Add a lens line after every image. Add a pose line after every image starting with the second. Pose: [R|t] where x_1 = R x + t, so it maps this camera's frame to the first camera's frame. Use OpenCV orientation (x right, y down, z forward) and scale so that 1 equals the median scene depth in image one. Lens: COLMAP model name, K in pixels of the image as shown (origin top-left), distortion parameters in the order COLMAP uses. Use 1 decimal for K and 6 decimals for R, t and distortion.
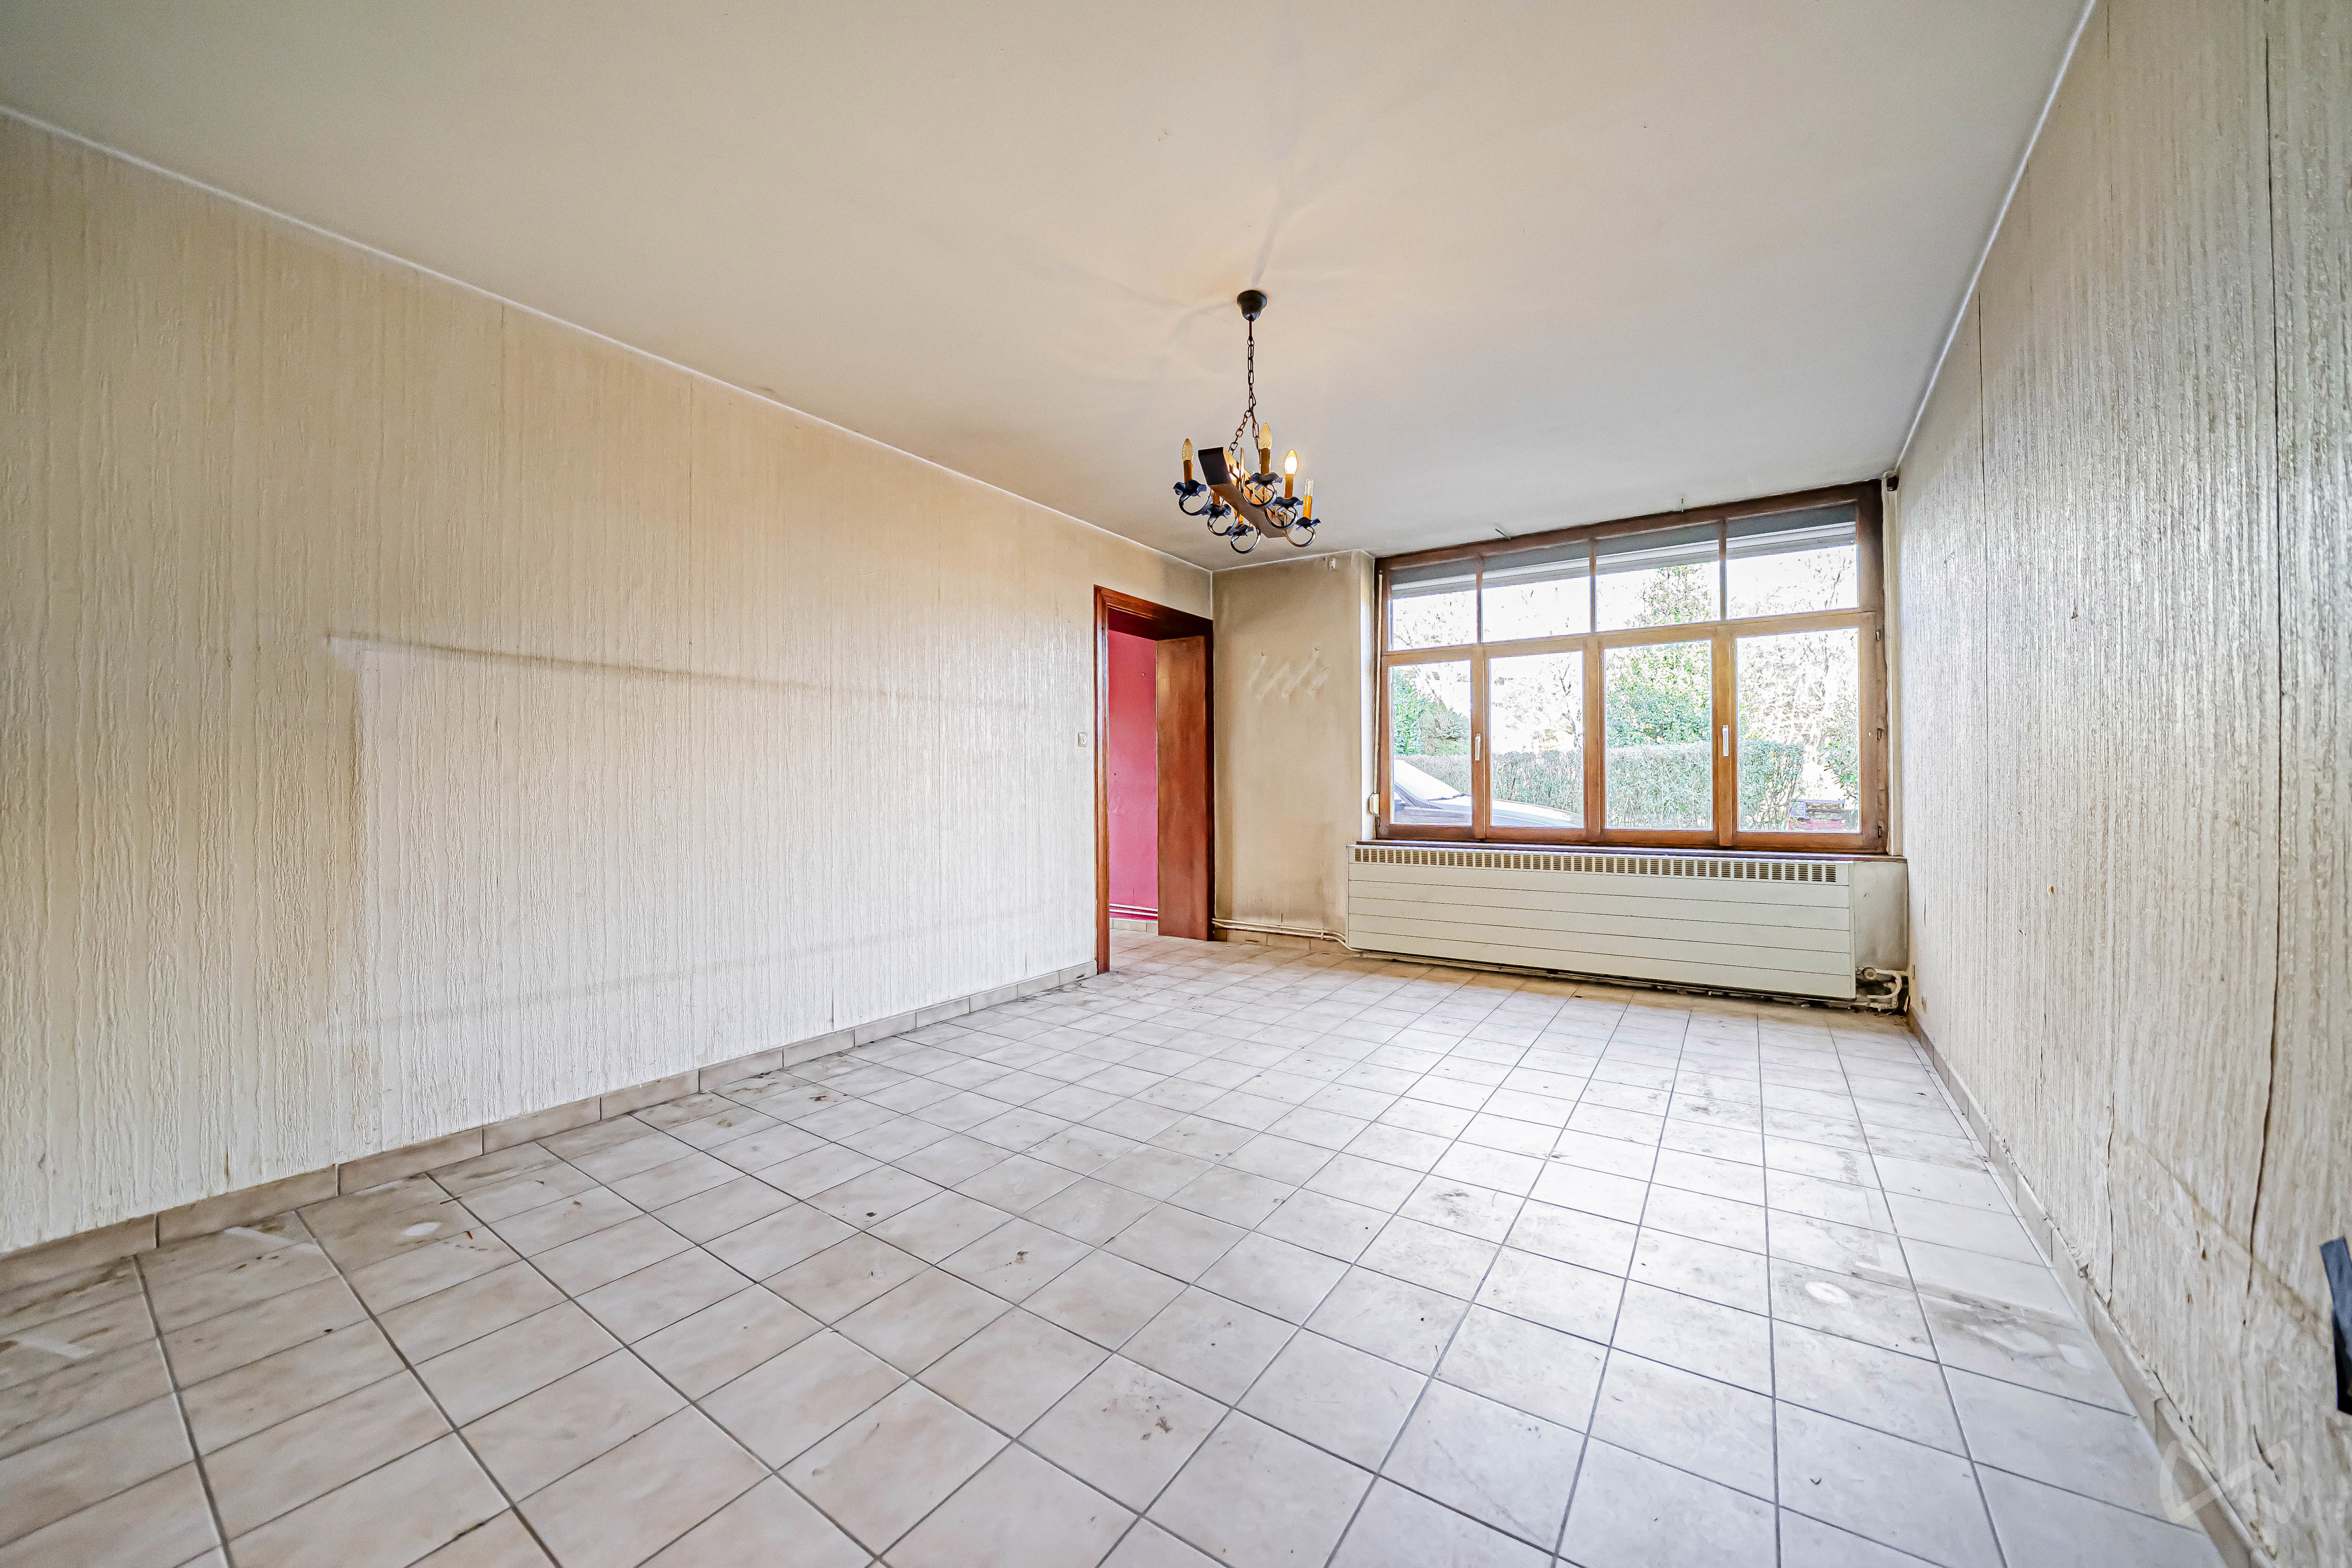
lens RADIAL K [[826.3, 0, 1175.0], [0, 826.3, 784.0], [0, 0, 1]] dist [-0.014212, -0.000029]
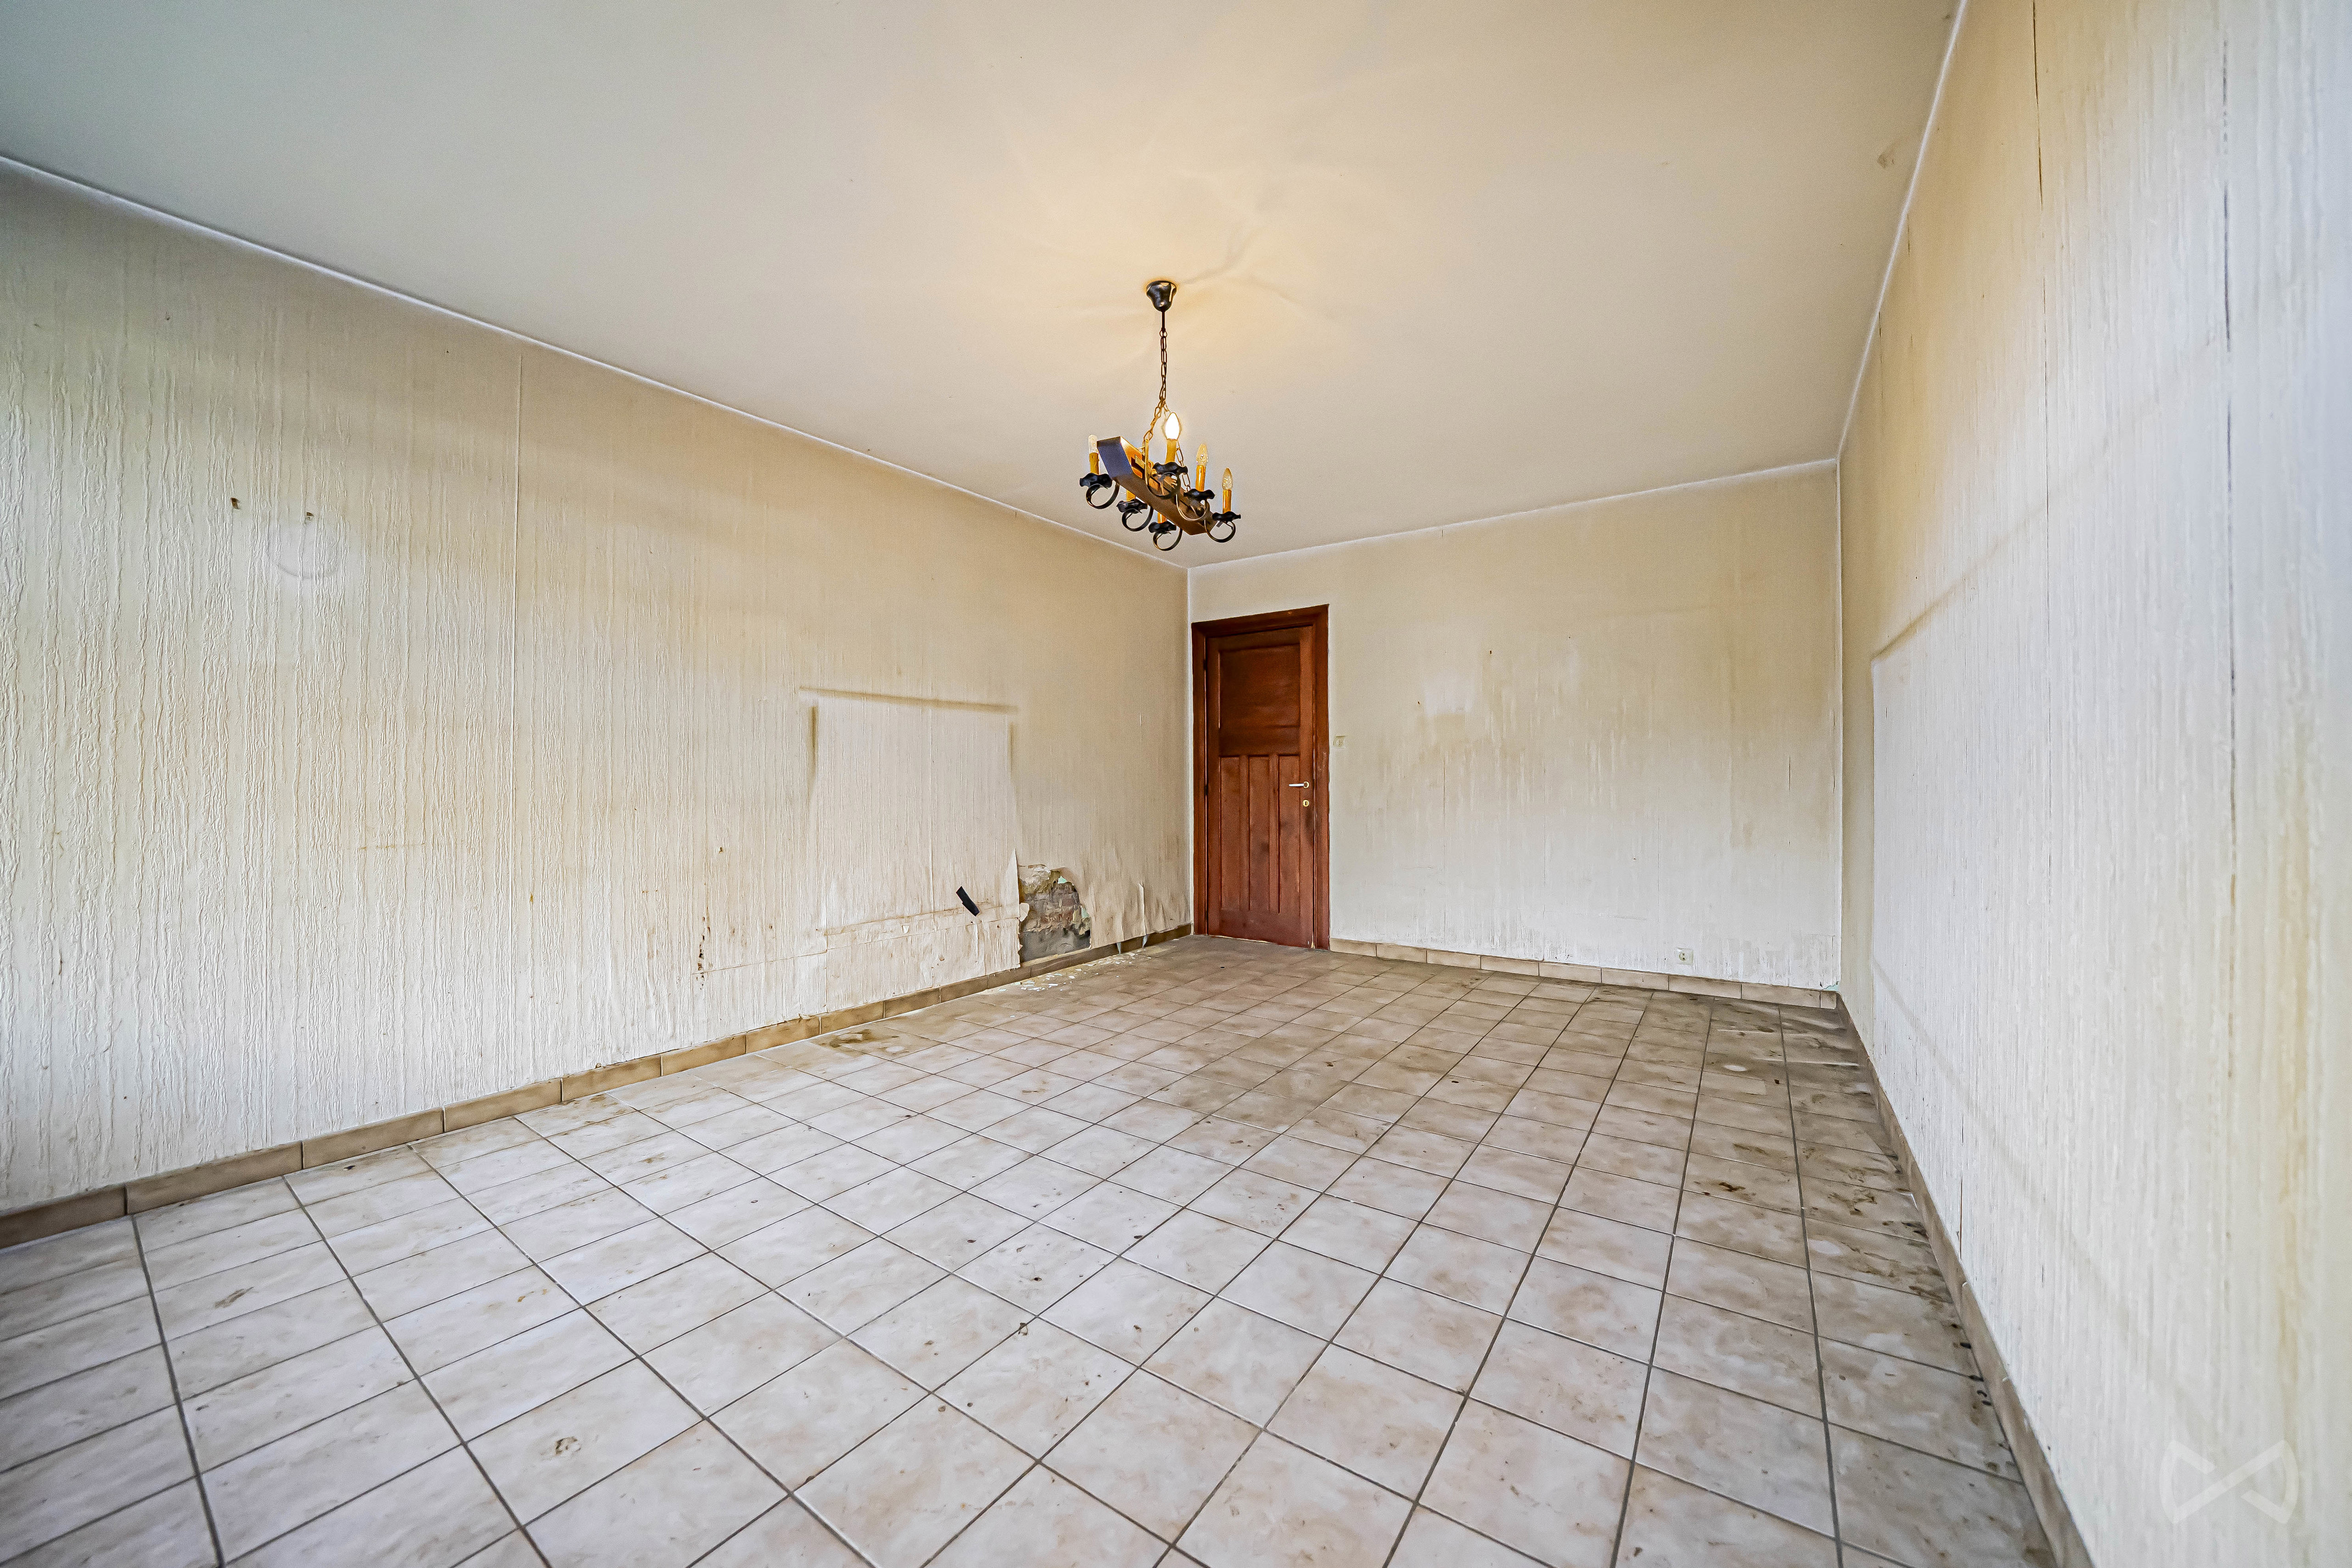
lens RADIAL K [[826.2, 0, 1180.4], [0, 826.2, 781.7], [0, 0, 1]] dist [-0.014212, -0.000029]
pose [[-0.999923, 0.012167, 0.002415, 0.075355], [0.012164, 0.999925, -0.001217, 0.002054], [-0.002430, -0.001188, -0.999996, 1.947075]]
